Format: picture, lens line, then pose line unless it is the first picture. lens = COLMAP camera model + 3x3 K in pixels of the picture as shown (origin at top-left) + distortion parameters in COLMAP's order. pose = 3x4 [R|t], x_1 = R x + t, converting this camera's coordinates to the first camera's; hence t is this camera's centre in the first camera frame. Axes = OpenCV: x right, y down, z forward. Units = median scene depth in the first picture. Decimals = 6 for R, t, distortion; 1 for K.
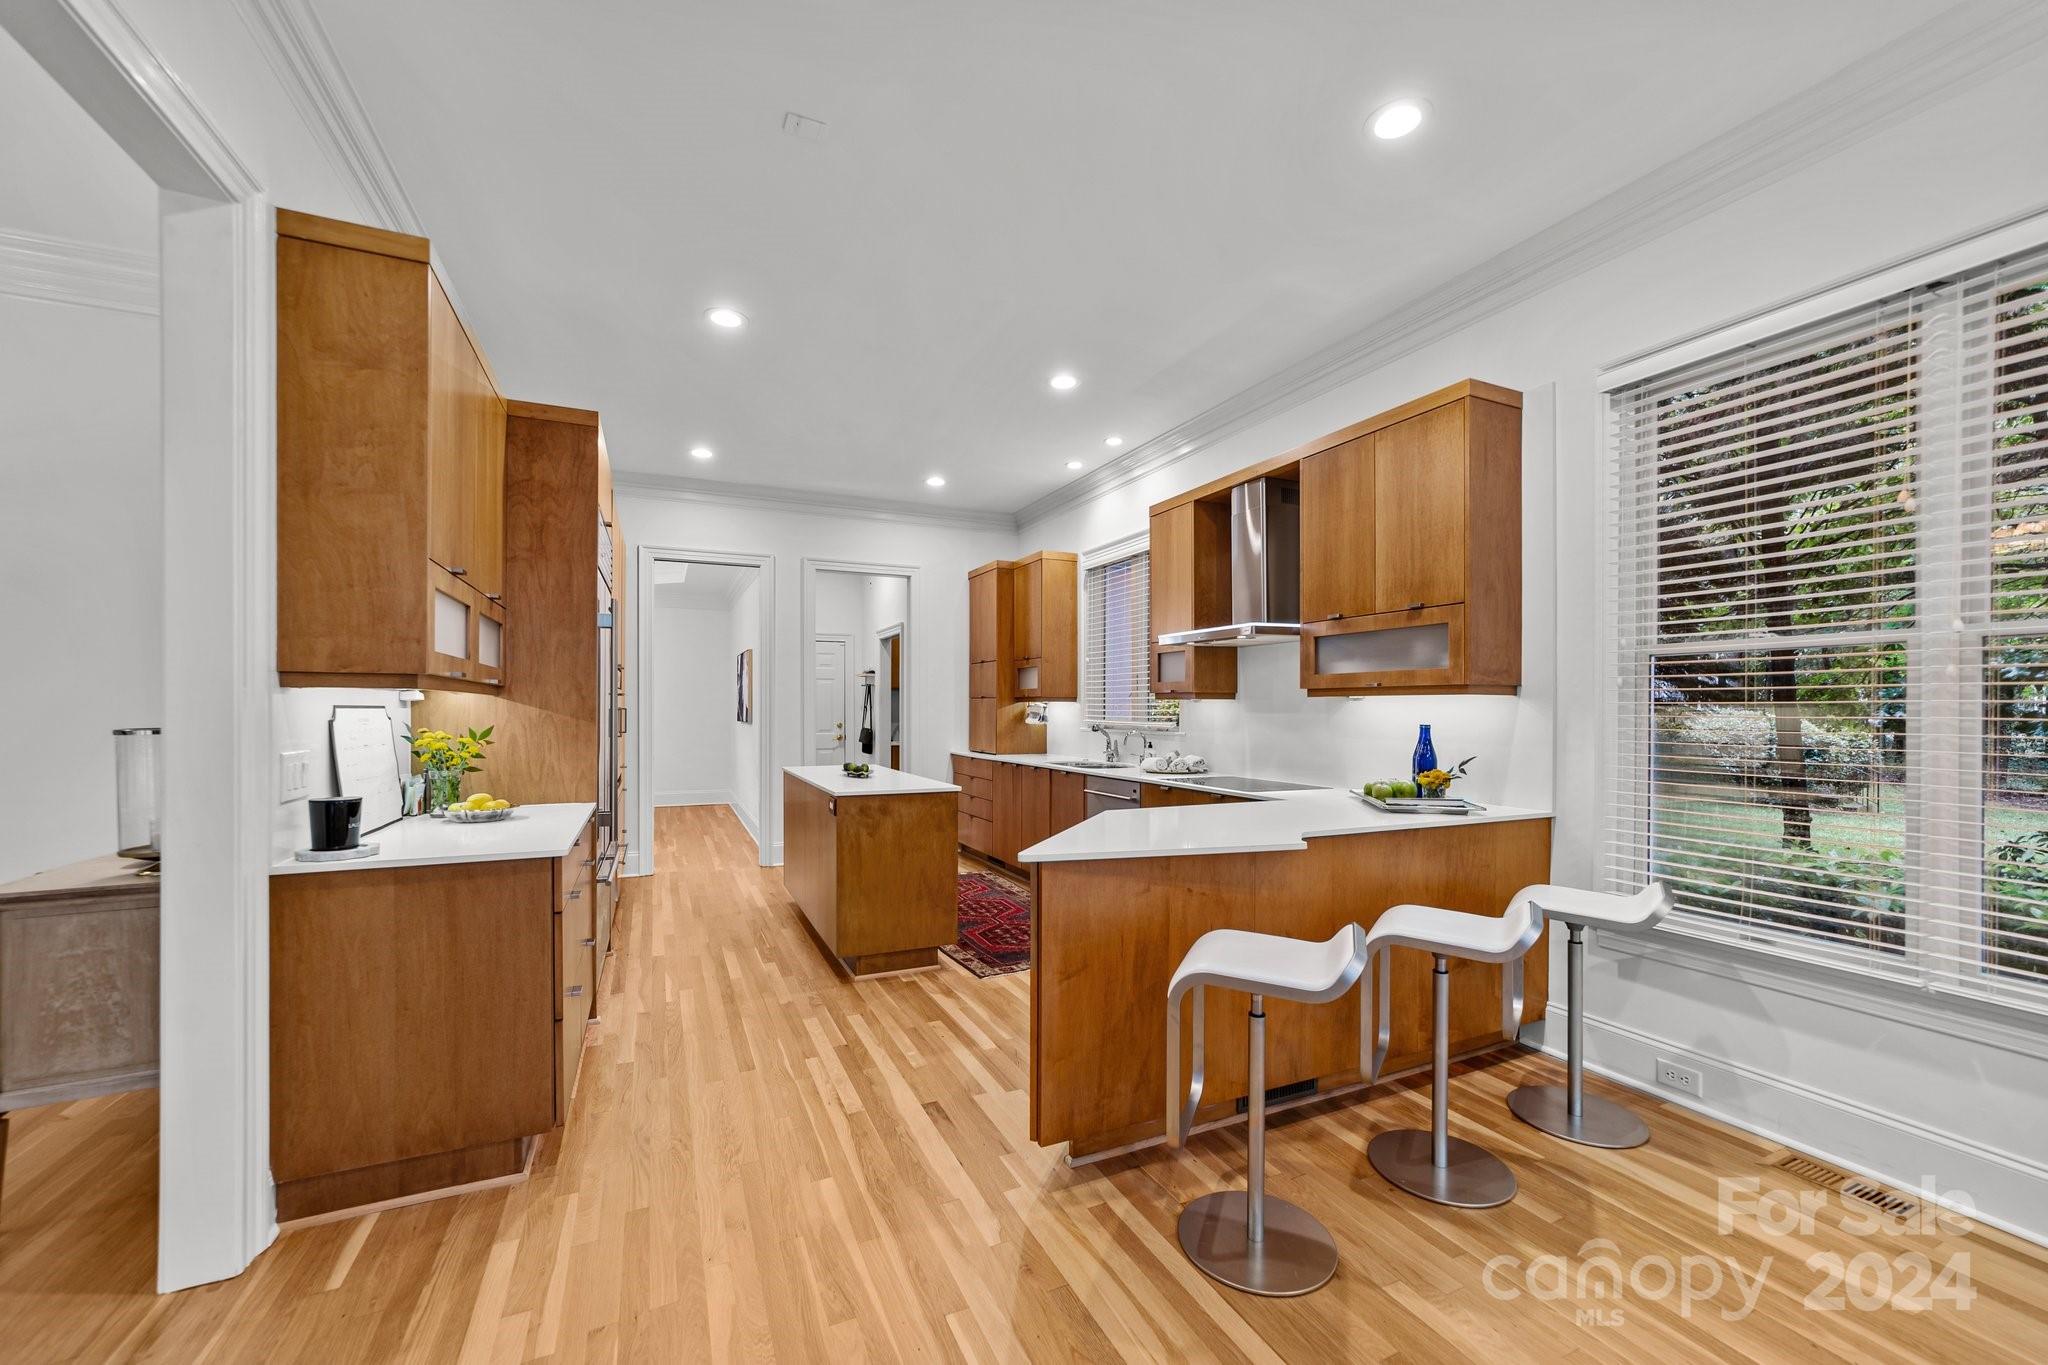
lens RADIAL K [[795.1, 0, 1007.4], [0, 795.1, 713.9], [0, 0, 1]] dist [-0.002283, 0.000171]
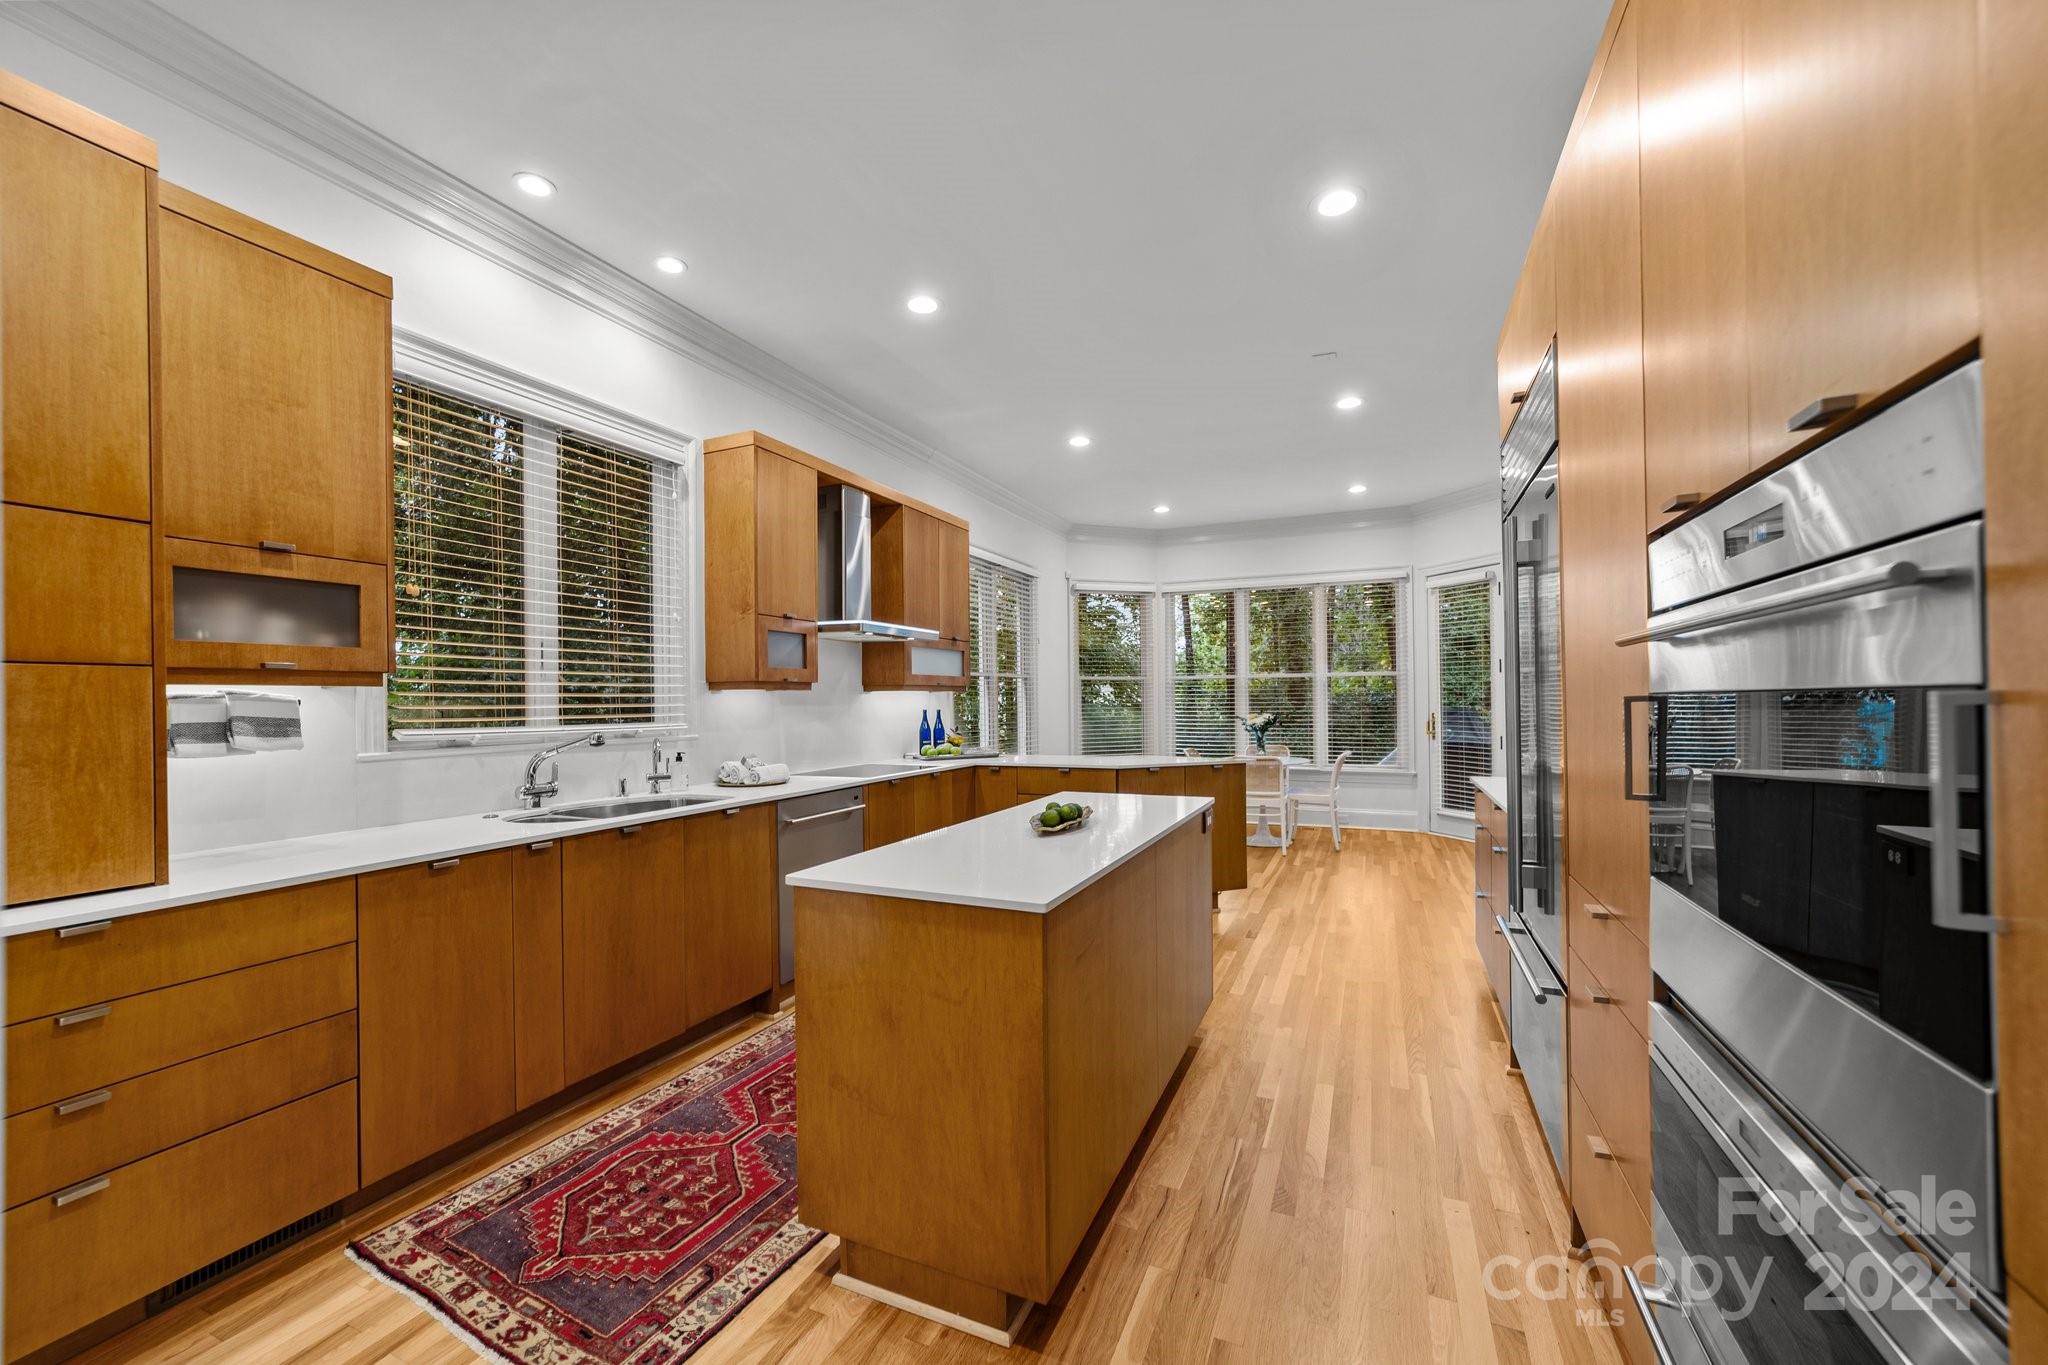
lens RADIAL K [[795.1, 0, 1025.4], [0, 795.1, 690.0], [0, 0, 1]] dist [-0.002283, 0.000171]
pose [[-0.673390, 0.012943, 0.739174, -1.079103], [0.009298, 0.999916, -0.009037, -0.013752], [-0.739229, 0.000788, -0.673454, 2.627695]]
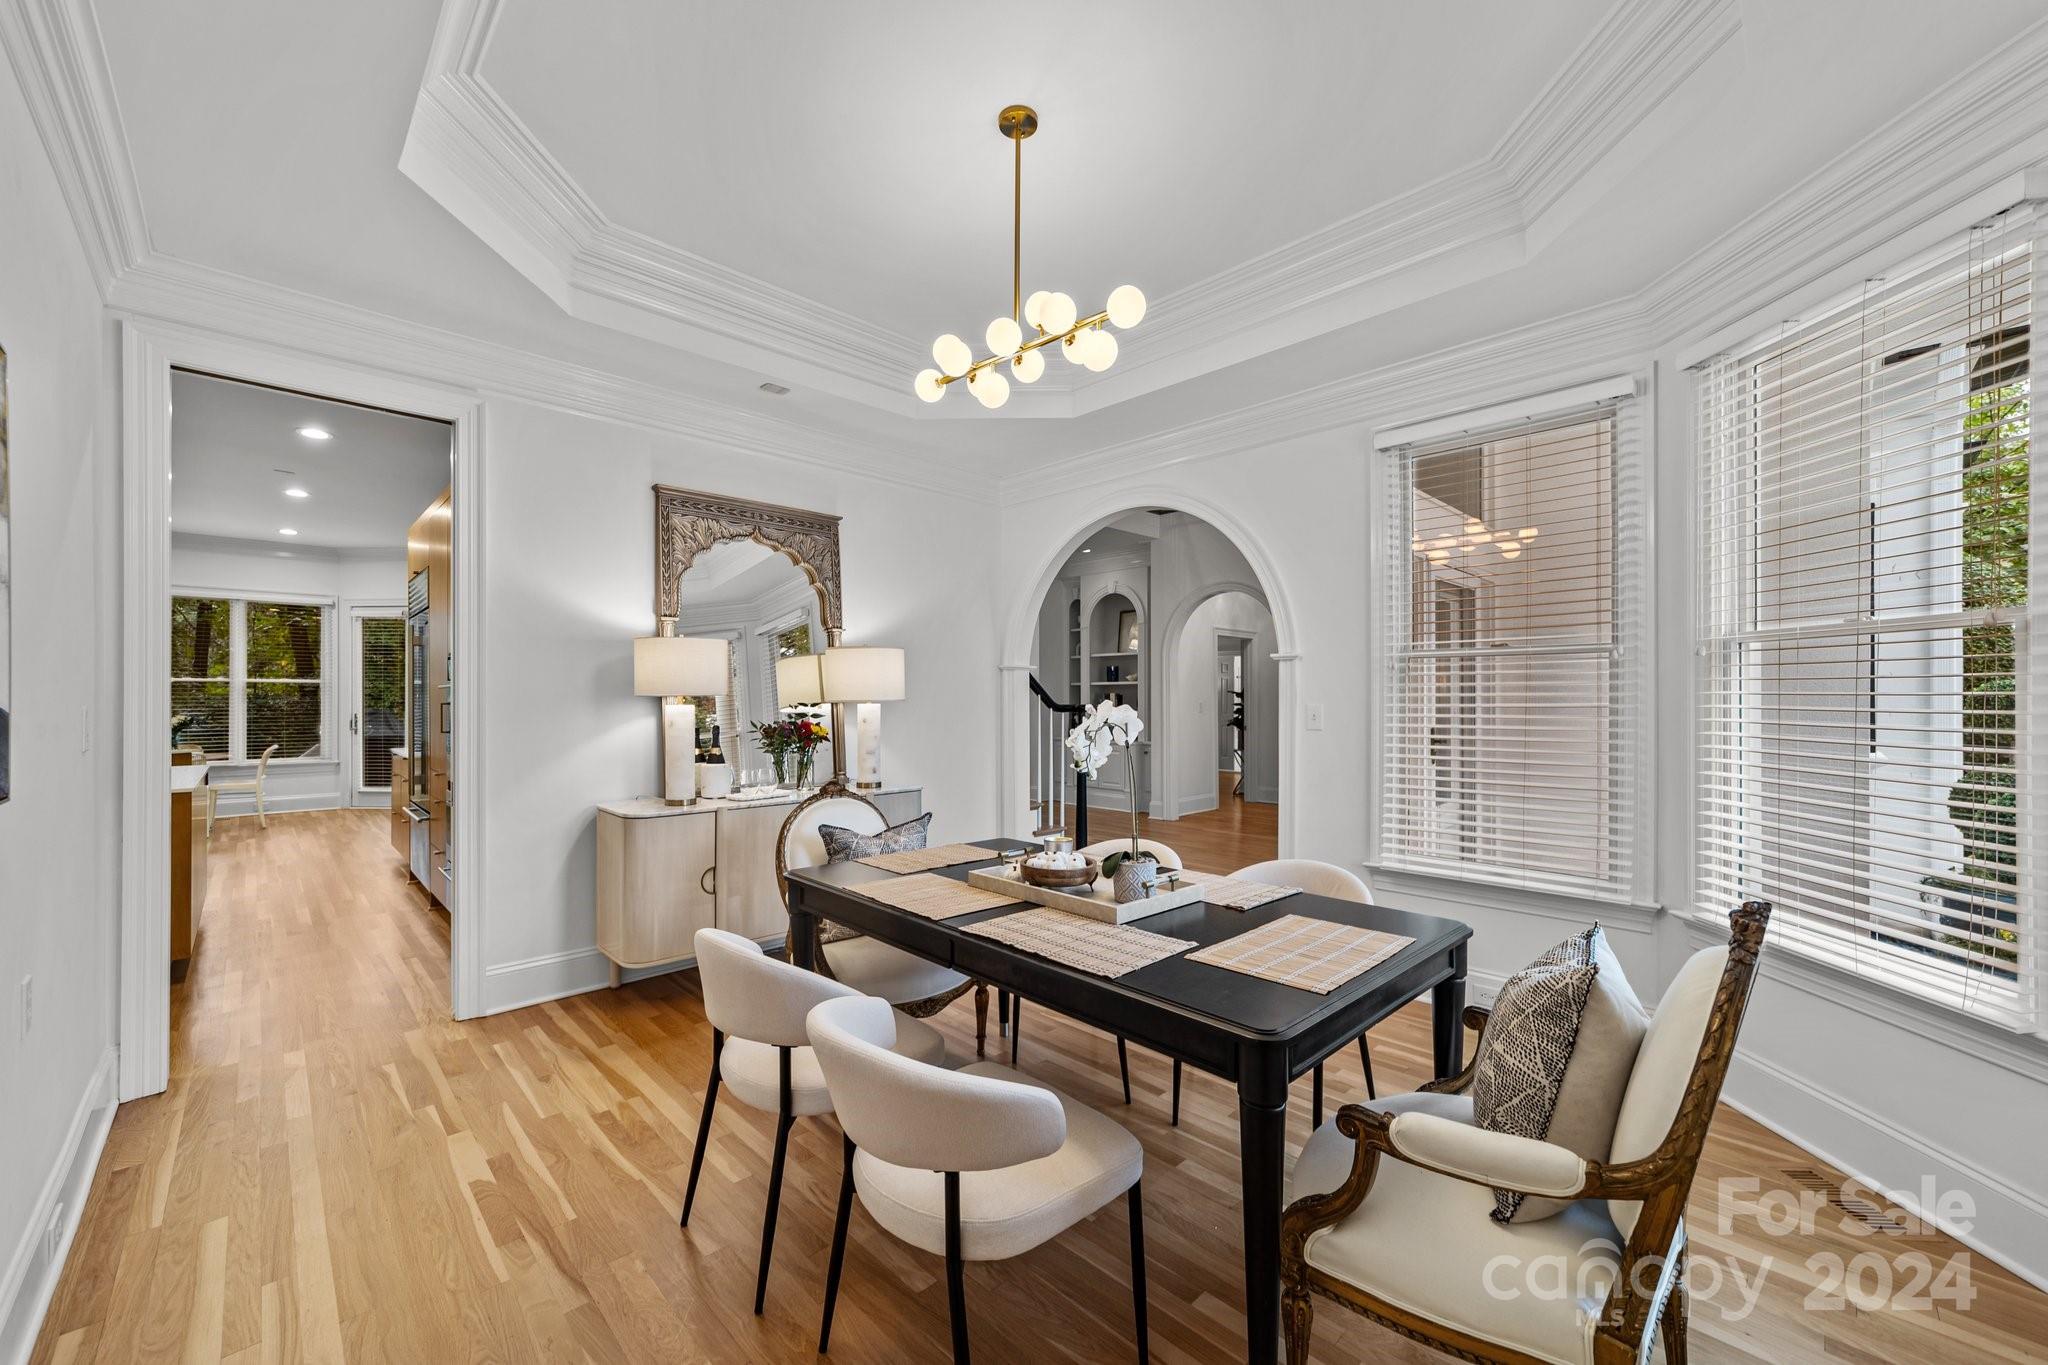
lens RADIAL K [[795.1, 0, 1028.5], [0, 795.1, 700.0], [0, 0, 1]] dist [-0.002283, 0.000171]
pose [[-0.936621, 0.000491, -0.350344, -1.575305], [-0.001155, 0.999989, 0.004489, -0.023782], [0.350342, 0.004609, -0.936610, 4.135180]]
